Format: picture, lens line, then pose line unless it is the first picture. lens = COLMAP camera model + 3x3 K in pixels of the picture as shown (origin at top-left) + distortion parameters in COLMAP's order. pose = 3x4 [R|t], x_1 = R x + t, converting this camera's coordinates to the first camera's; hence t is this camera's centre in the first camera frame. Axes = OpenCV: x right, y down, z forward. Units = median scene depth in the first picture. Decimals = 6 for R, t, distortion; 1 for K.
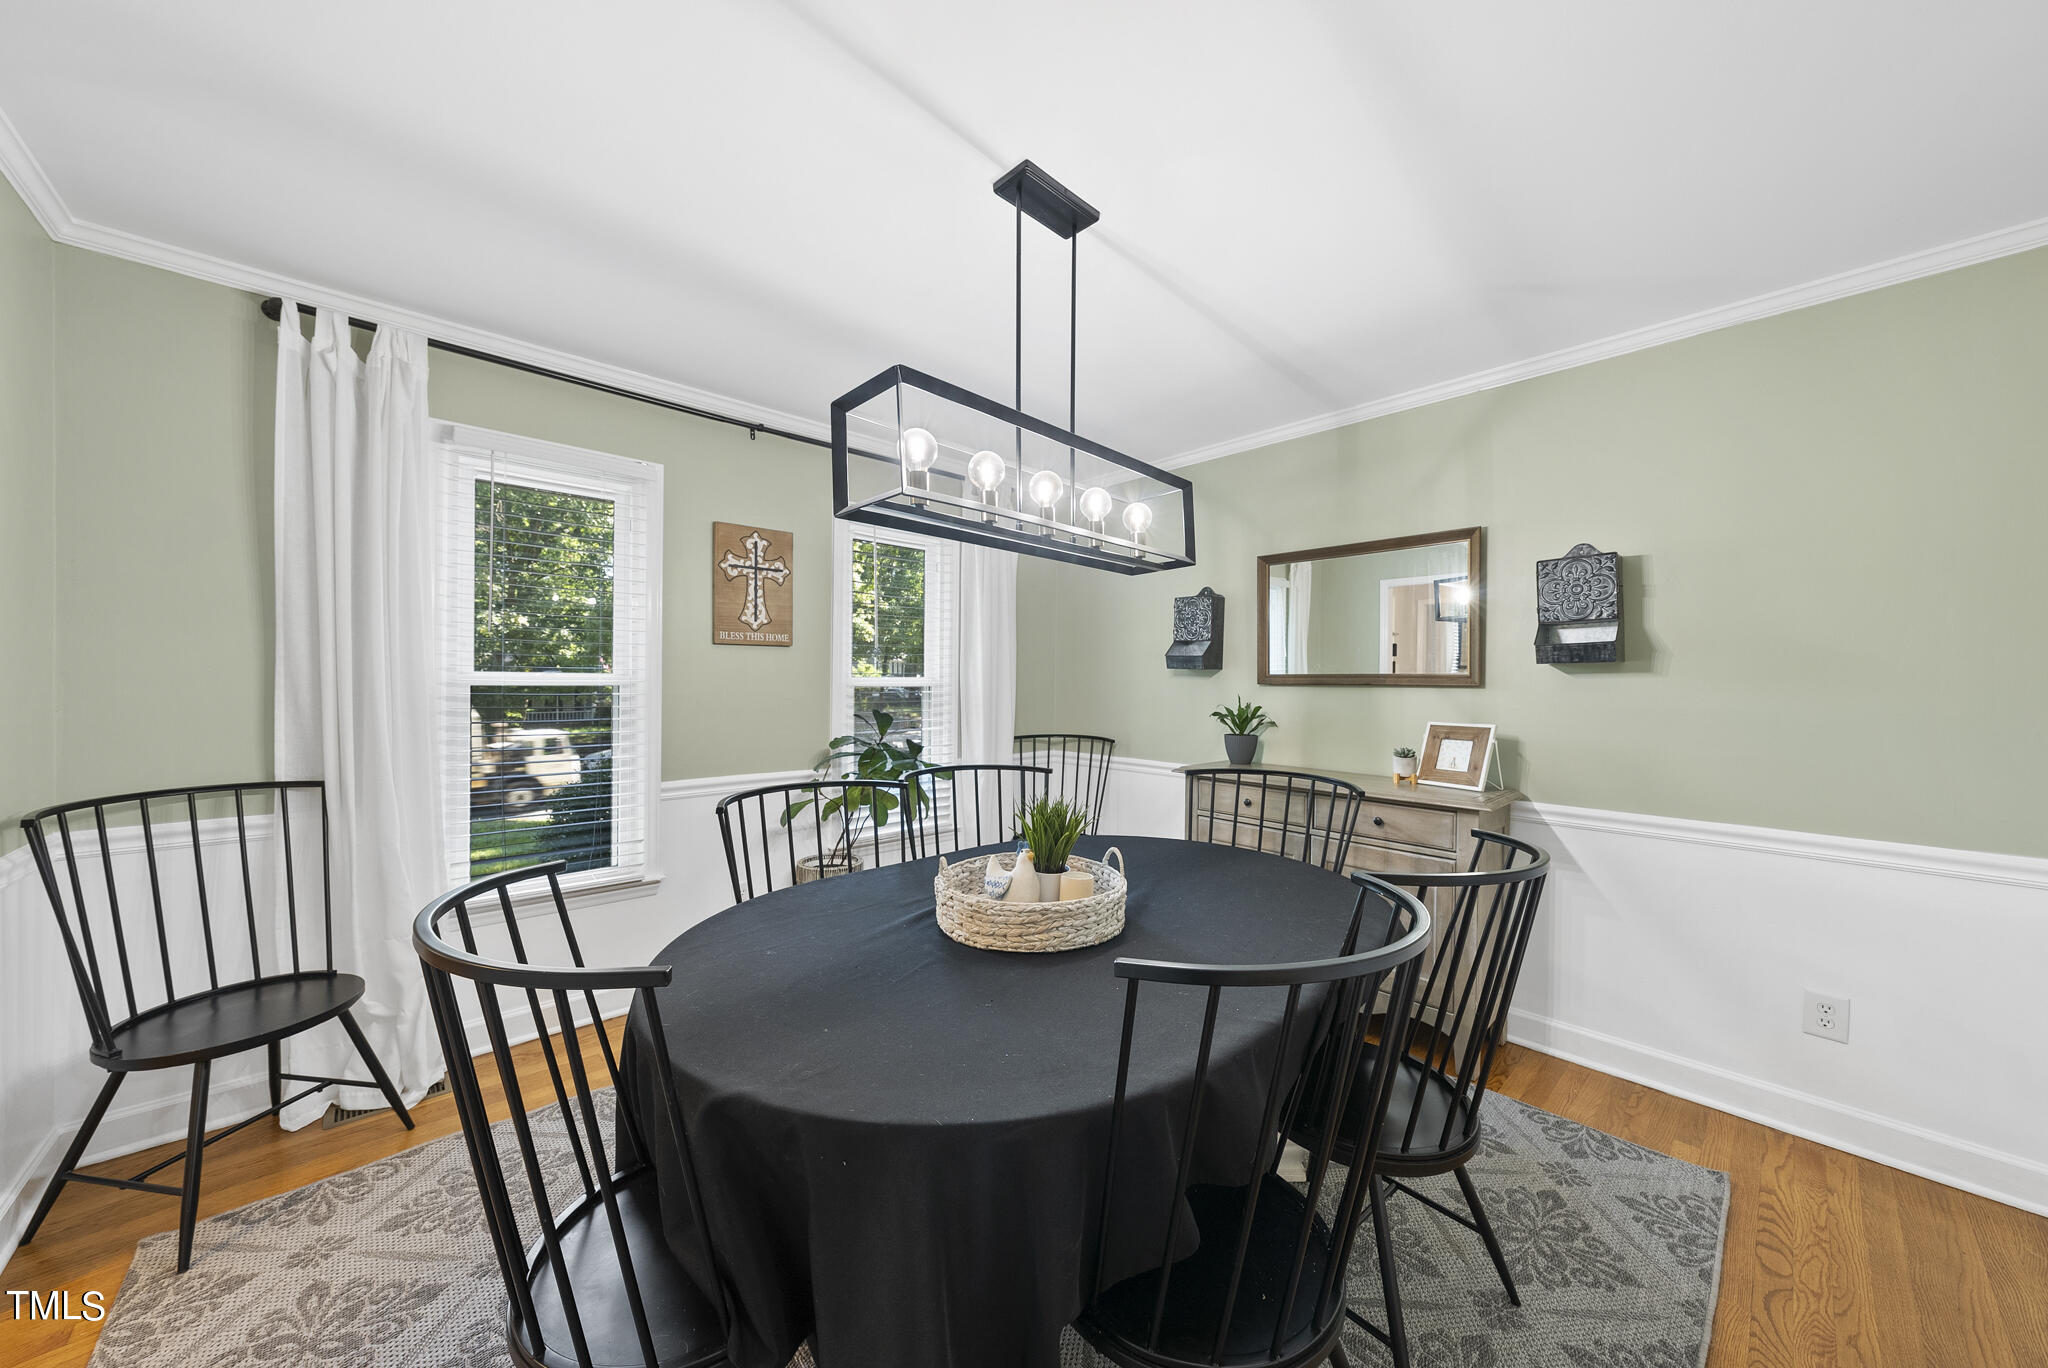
lens RADIAL K [[717.0, 0, 1030.3], [0, 717.0, 690.4], [0, 0, 1]] dist [-0.010448, 0.000942]
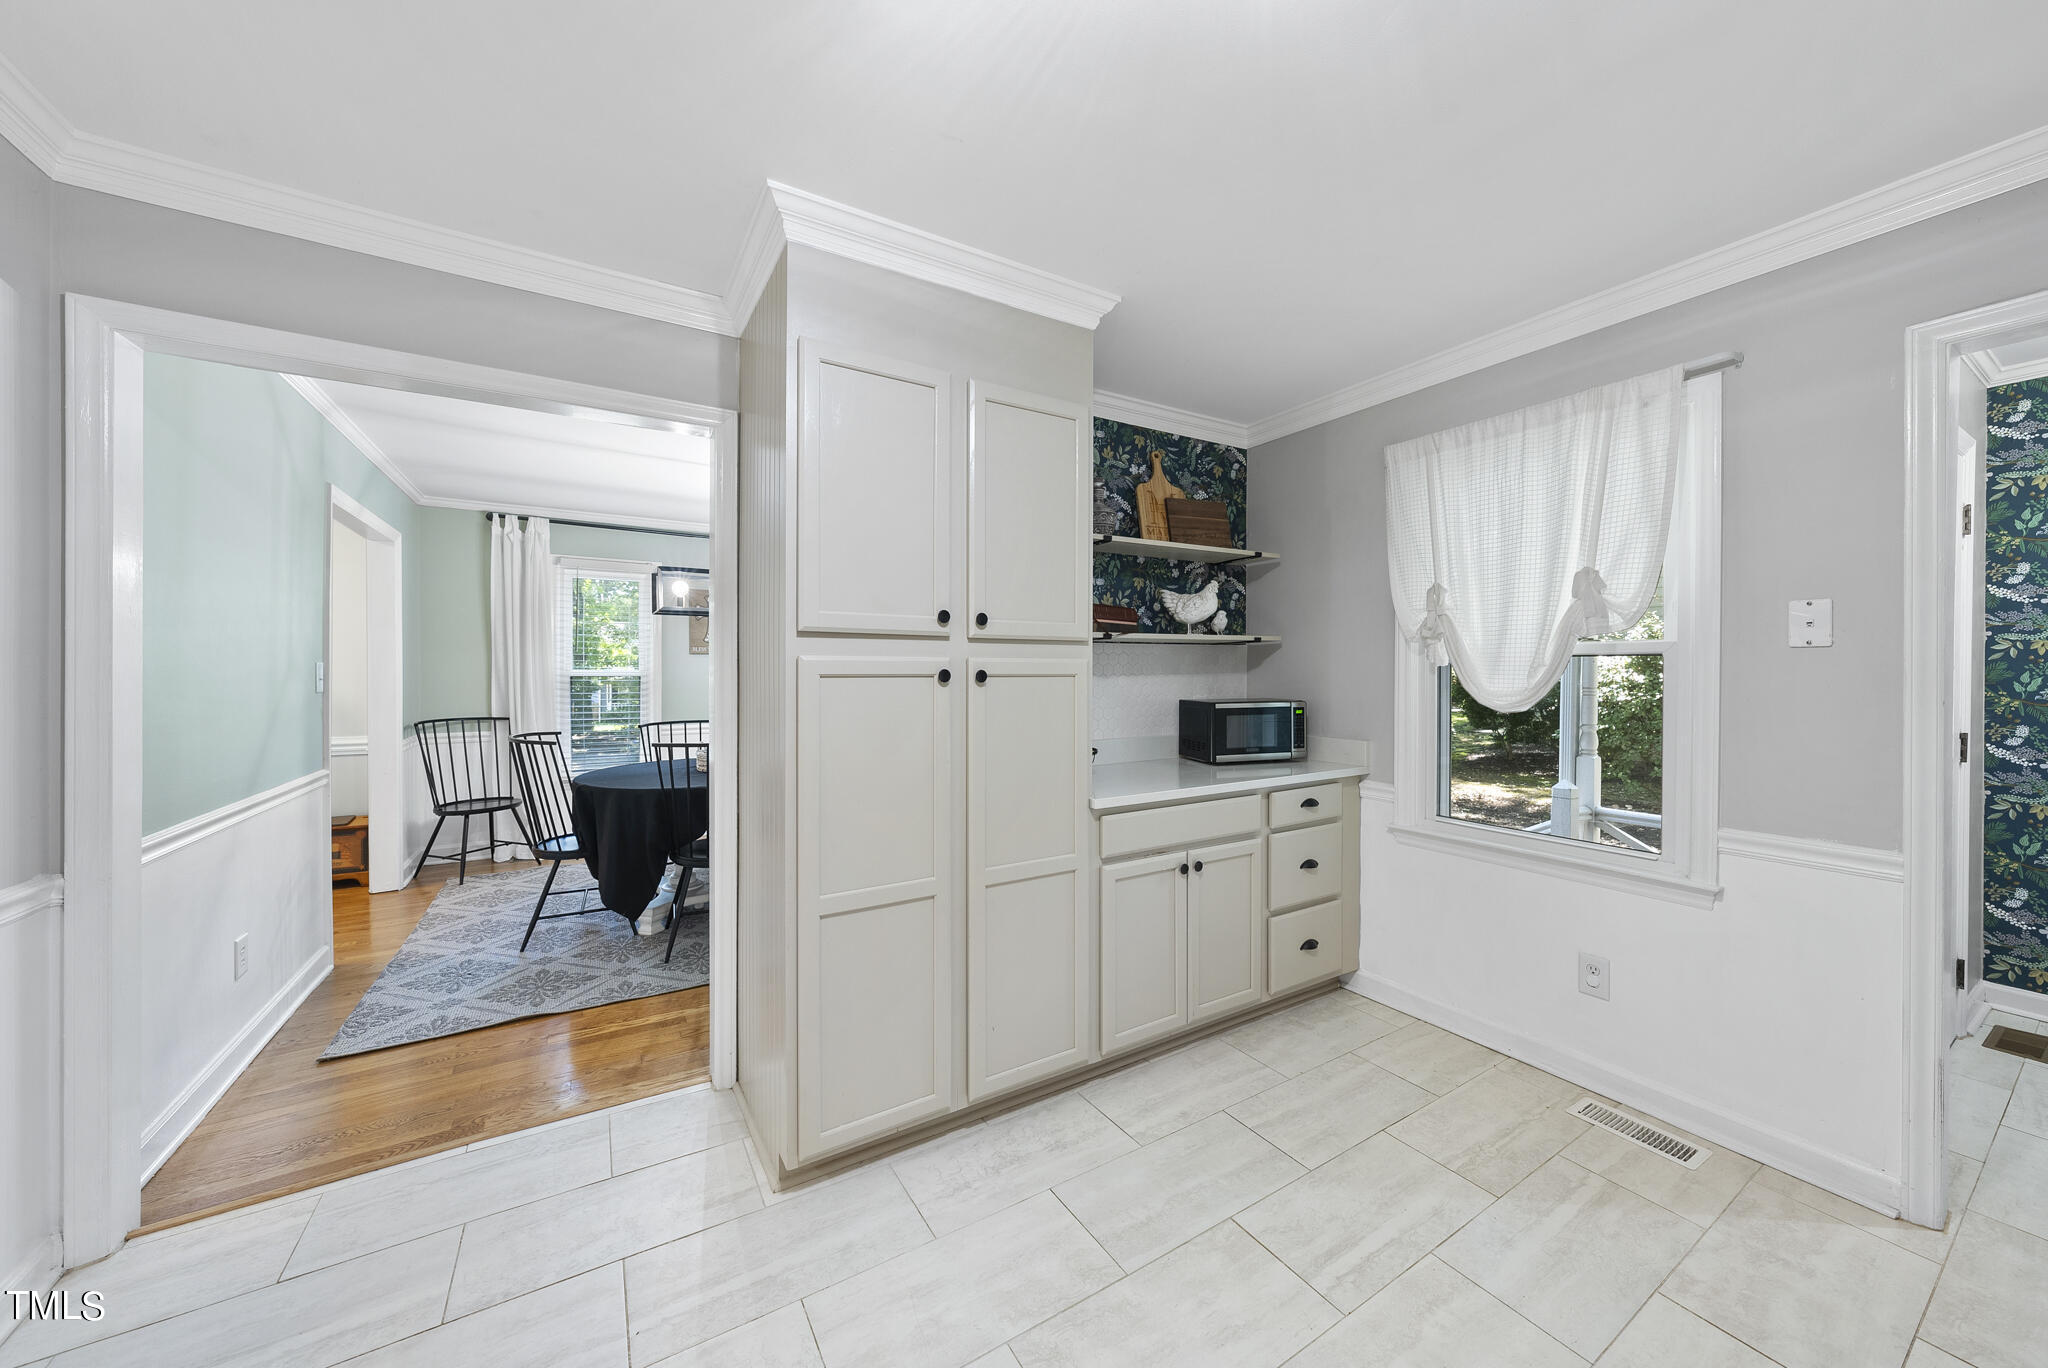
lens RADIAL K [[717.0, 0, 1010.0], [0, 717.0, 673.0], [0, 0, 1]] dist [-0.010448, 0.000942]
pose [[0.977576, -0.012608, -0.210205, 1.171633], [0.011453, 0.999912, -0.006709, 0.016044], [0.210271, 0.004151, 0.977634, -1.001917]]
